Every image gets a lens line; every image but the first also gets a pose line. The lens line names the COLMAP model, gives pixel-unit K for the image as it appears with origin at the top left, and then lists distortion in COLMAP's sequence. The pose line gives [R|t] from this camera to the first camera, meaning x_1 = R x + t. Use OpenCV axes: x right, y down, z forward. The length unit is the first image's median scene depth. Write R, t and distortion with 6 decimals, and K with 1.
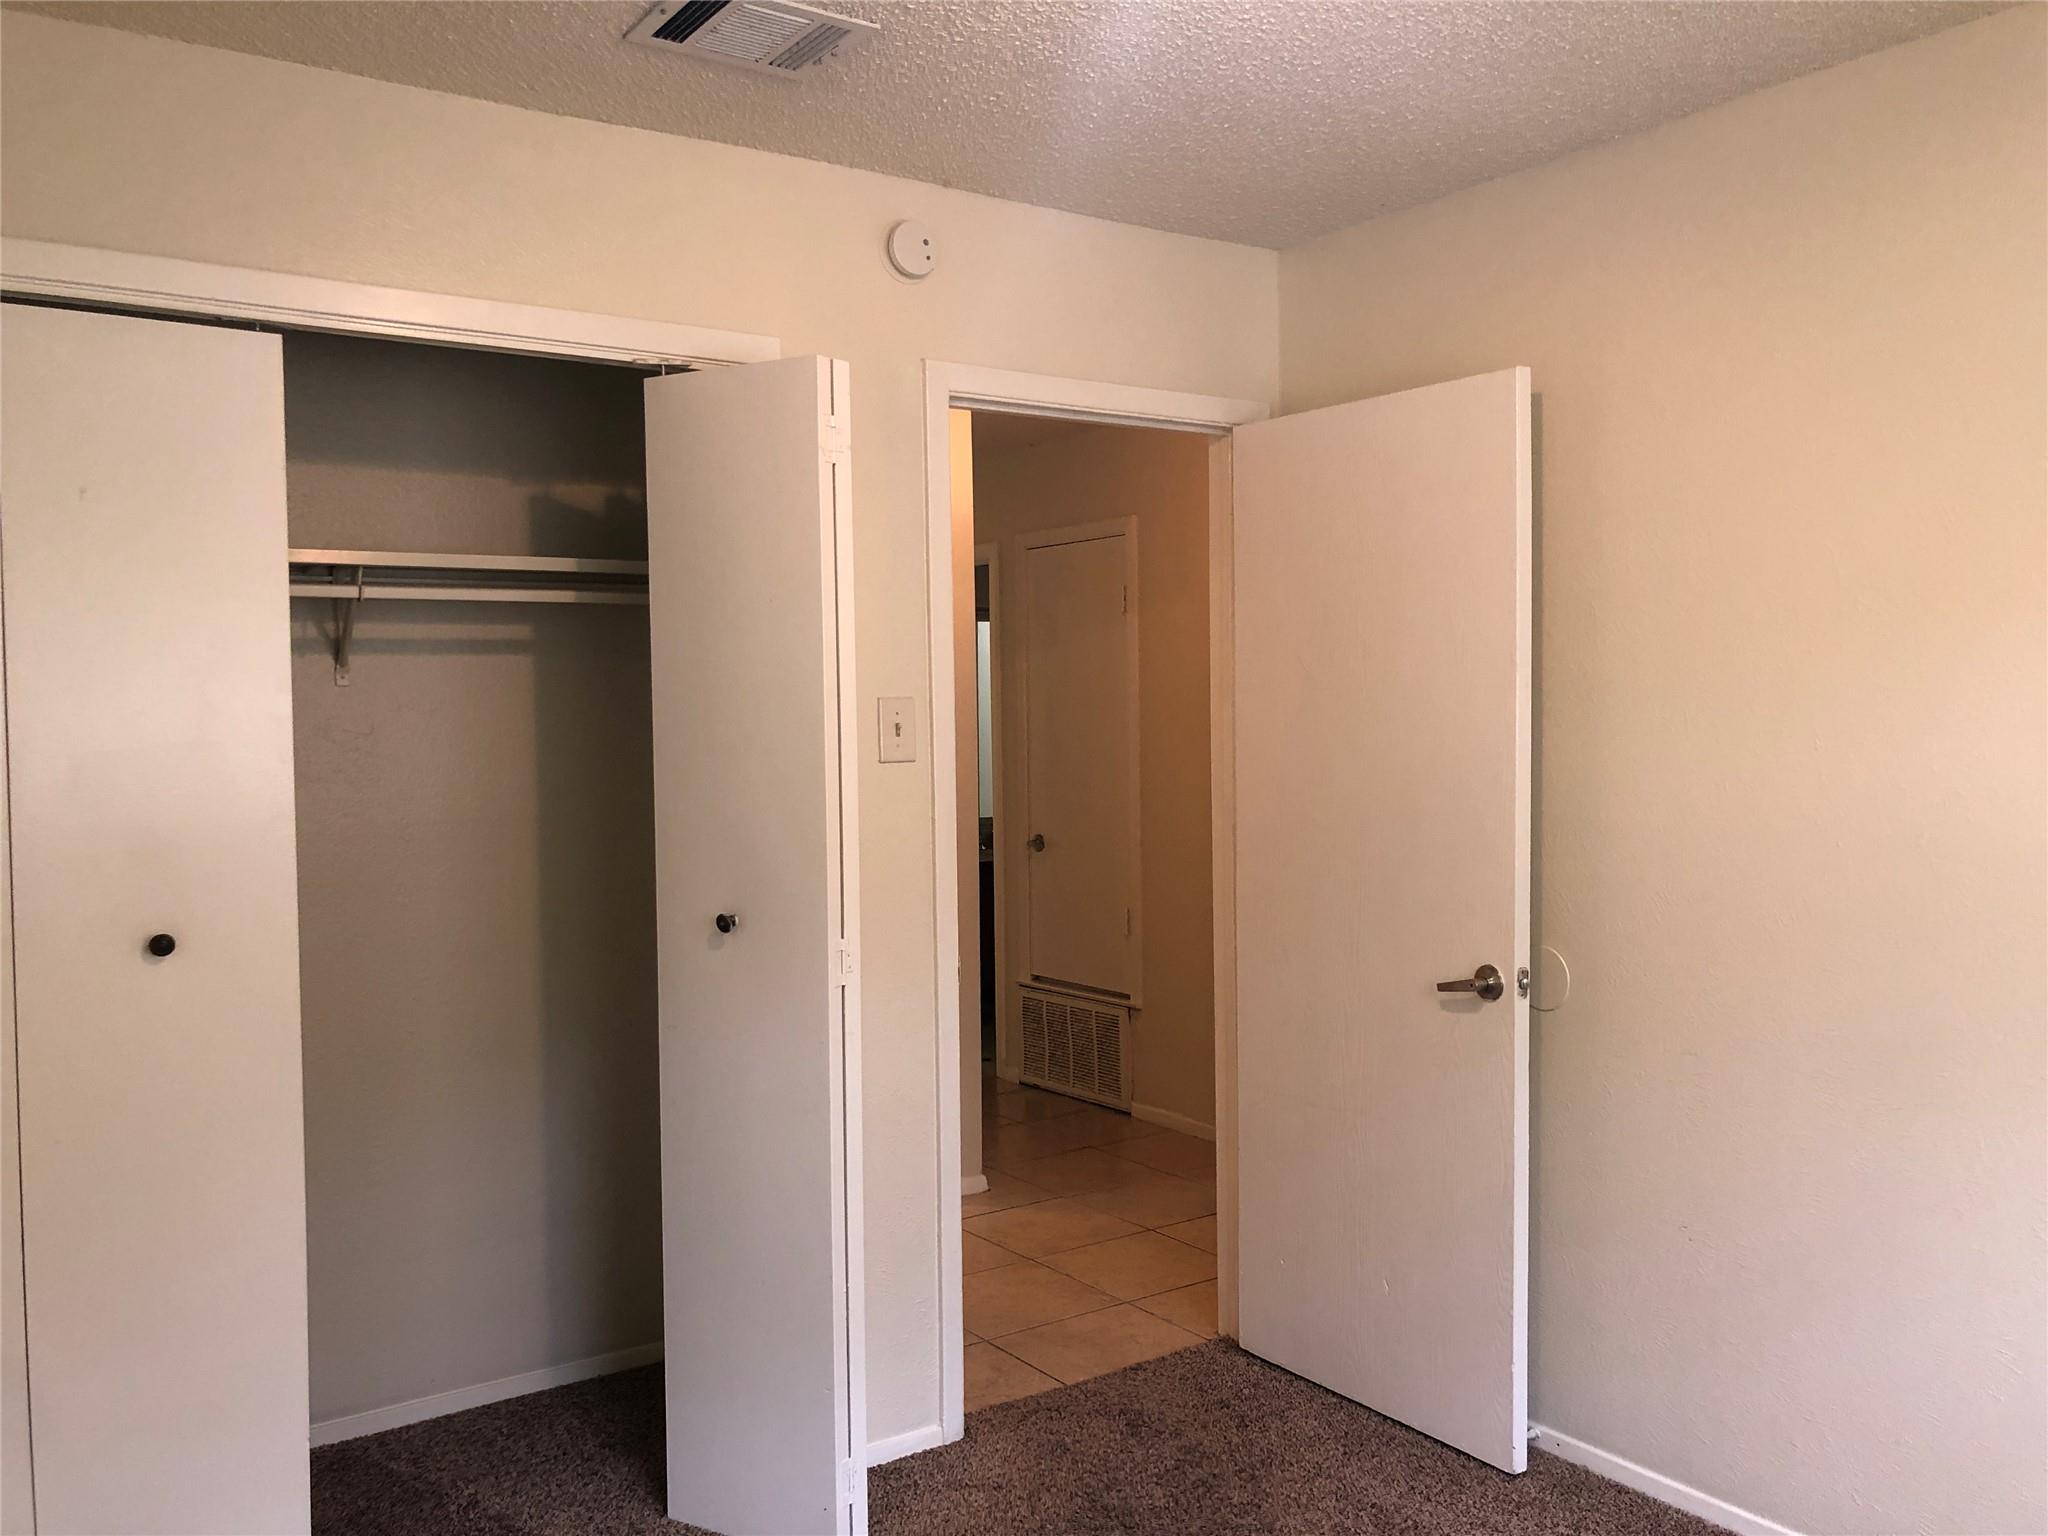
lens RADIAL K [[1688.5, 0, 1024.0], [0, 1688.5, 768.0], [0, 0, 1]] dist [0.052576, -0.001037]
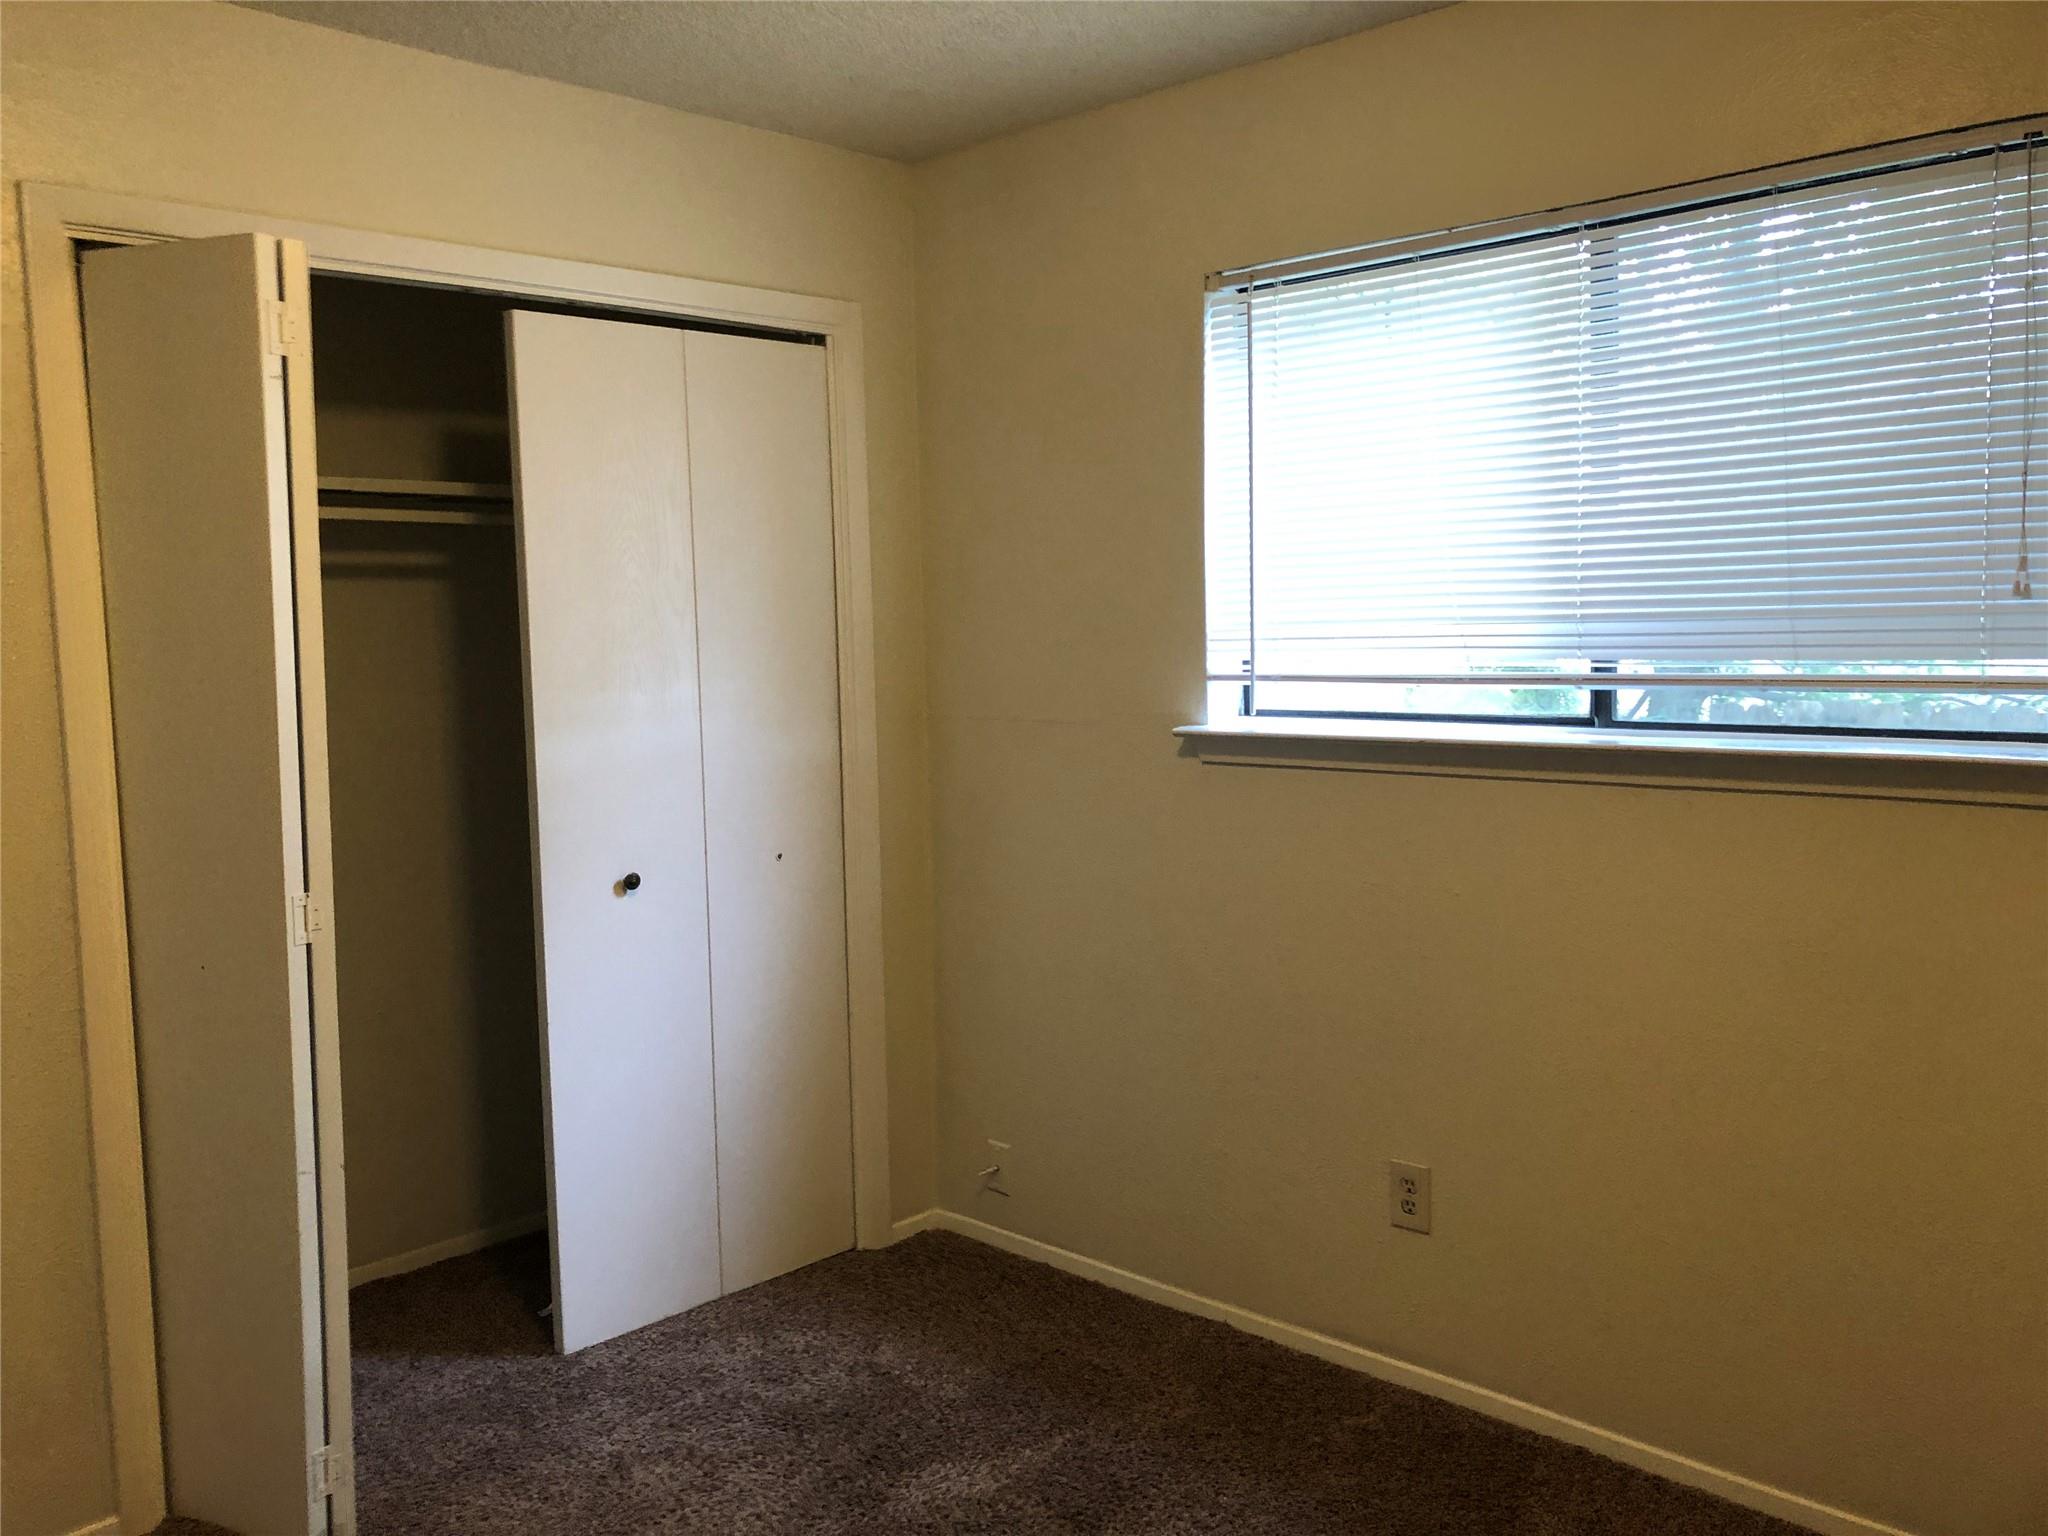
lens RADIAL K [[1660.2, 0, 1024.0], [0, 1660.2, 768.0], [0, 0, 1]] dist [0.065810, 0.001354]
pose [[0.977336, -0.024466, 0.210277, -0.154389], [0.014155, 0.998629, 0.050401, 0.007092], [-0.211222, -0.046282, 0.976342, -0.108689]]
